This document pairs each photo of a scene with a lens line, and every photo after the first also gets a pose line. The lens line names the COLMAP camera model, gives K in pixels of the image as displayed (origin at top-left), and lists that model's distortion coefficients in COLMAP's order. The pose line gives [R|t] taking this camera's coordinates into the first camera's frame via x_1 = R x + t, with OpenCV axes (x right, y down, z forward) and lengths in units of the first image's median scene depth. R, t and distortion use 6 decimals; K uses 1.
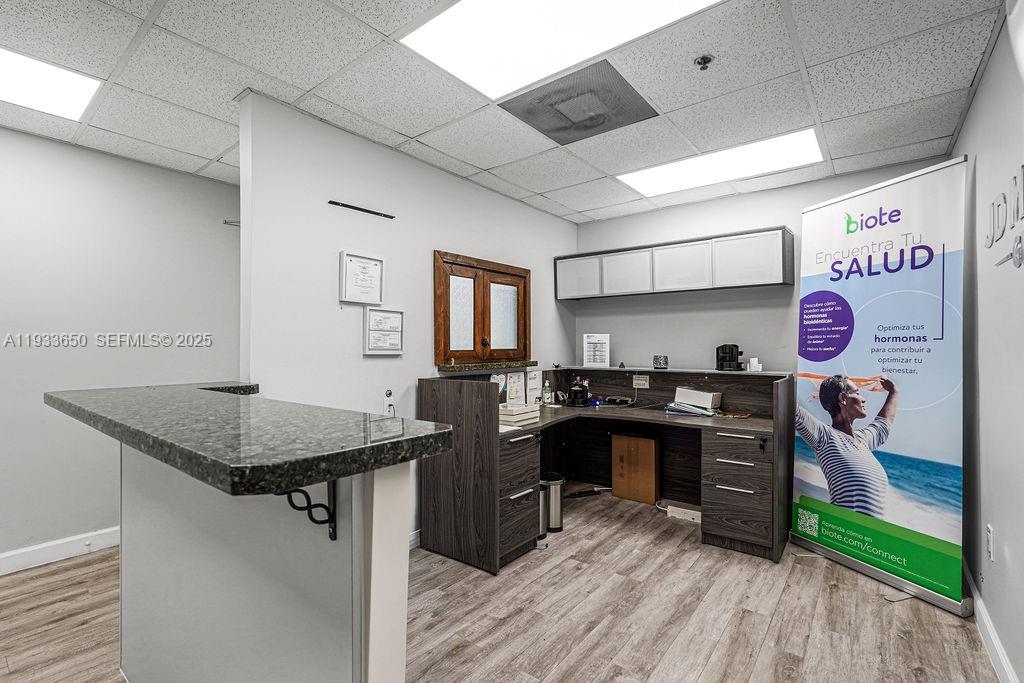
lens RADIAL K [[464.5, 0, 512.8], [0, 464.5, 342.8], [0, 0, 1]] dist [-0.017991, 0.008448]
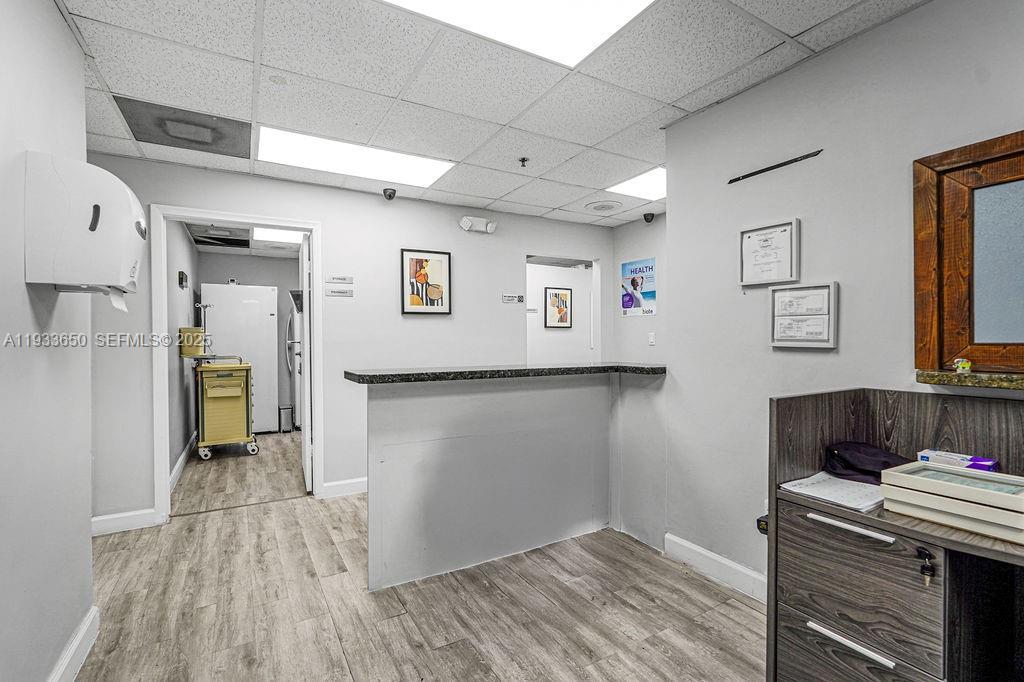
lens RADIAL K [[464.5, 0, 511.2], [0, 464.5, 341.9], [0, 0, 1]] dist [-0.017991, 0.008448]
pose [[-0.358495, 0.009815, -0.933480, 0.588839], [0.012425, 0.999906, 0.005742, 0.006927], [0.933449, -0.009540, -0.358583, 0.851360]]
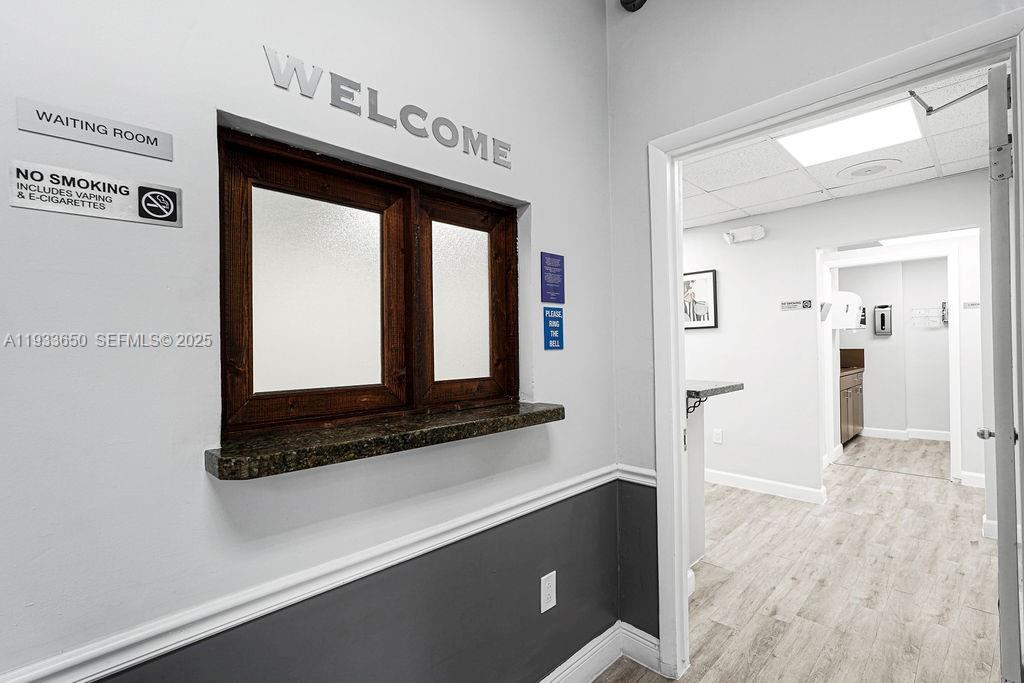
lens RADIAL K [[464.5, 0, 513.8], [0, 464.5, 341.1], [0, 0, 1]] dist [-0.017991, 0.008448]
pose [[-0.992111, 0.019377, 0.123857, -0.270196], [0.017695, 0.999736, -0.014663, -0.019901], [-0.124108, -0.012356, -0.992192, 1.802431]]
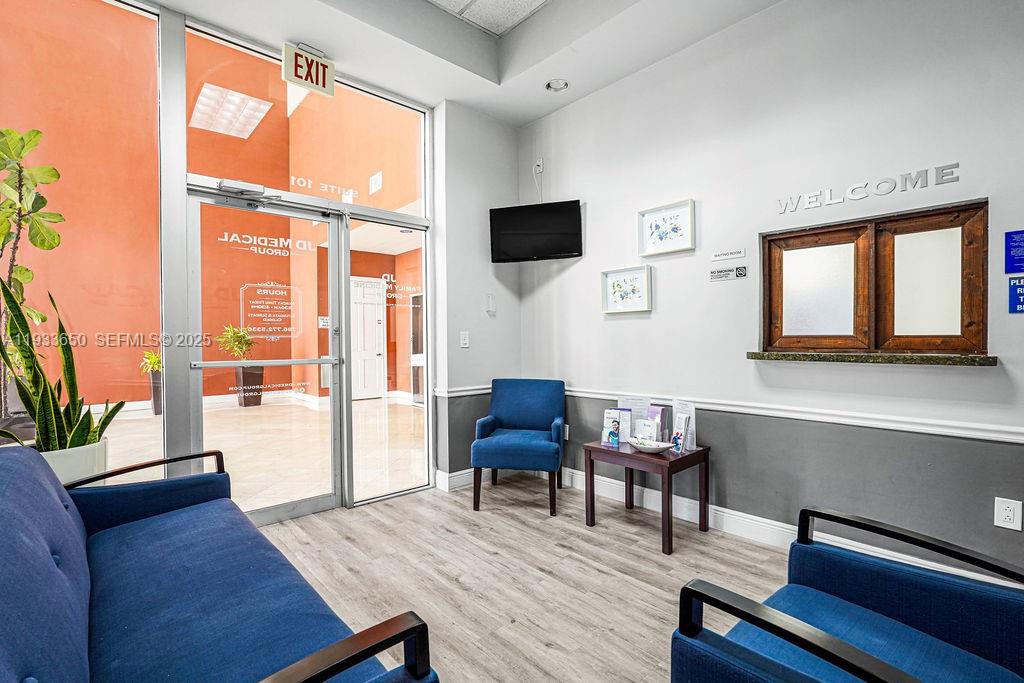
lens RADIAL K [[464.5, 0, 512.4], [0, 464.5, 344.3], [0, 0, 1]] dist [-0.017991, 0.008448]
pose [[0.161253, -0.009951, 0.986863, -1.105585], [-0.001827, 0.999944, 0.010382, 0.027773], [-0.986911, -0.003478, 0.161226, 1.851537]]
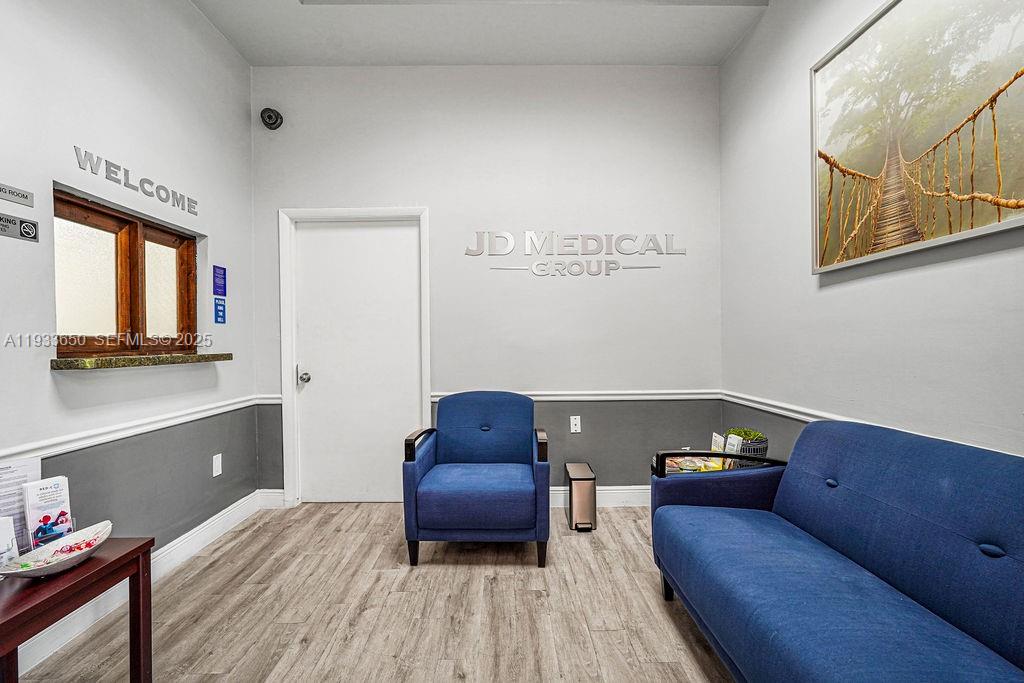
lens RADIAL K [[464.5, 0, 515.1], [0, 464.5, 343.5], [0, 0, 1]] dist [-0.017991, 0.008448]
pose [[-0.770655, 0.014853, -0.637080, -0.087949], [0.018036, 0.999836, 0.001493, 0.041874], [0.636997, -0.010340, -0.770797, 2.431559]]
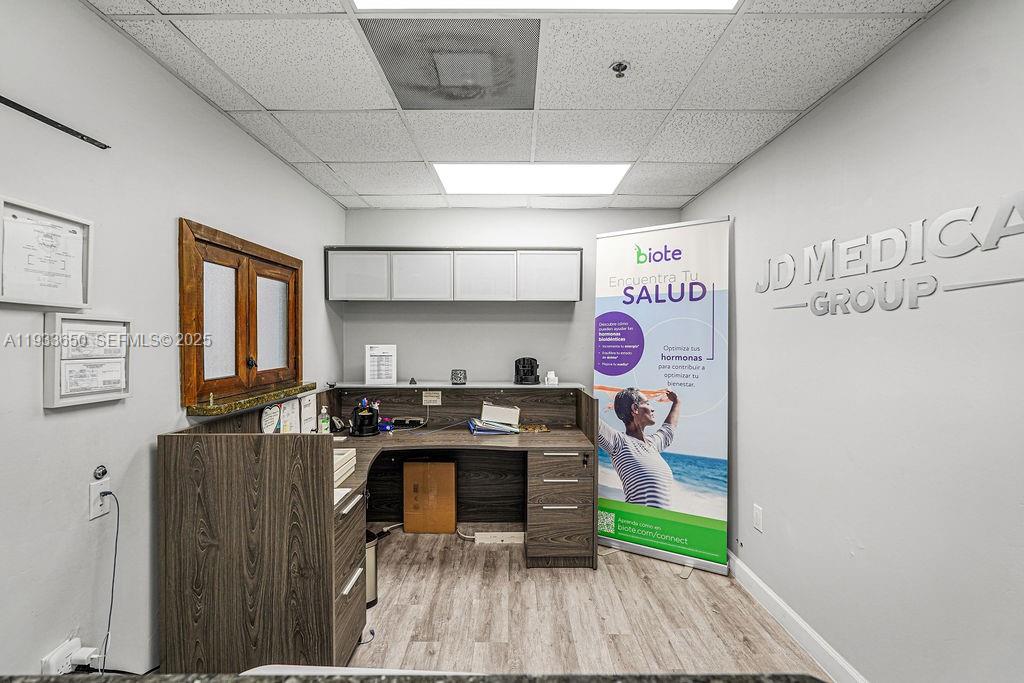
lens RADIAL K [[464.5, 0, 513.3], [0, 464.5, 343.4], [0, 0, 1]] dist [-0.017991, 0.008448]
pose [[0.784286, -0.003921, 0.620387, -0.230306], [-0.008233, 0.999826, 0.016729, -0.056736], [-0.620345, -0.018228, 0.784118, 0.291539]]
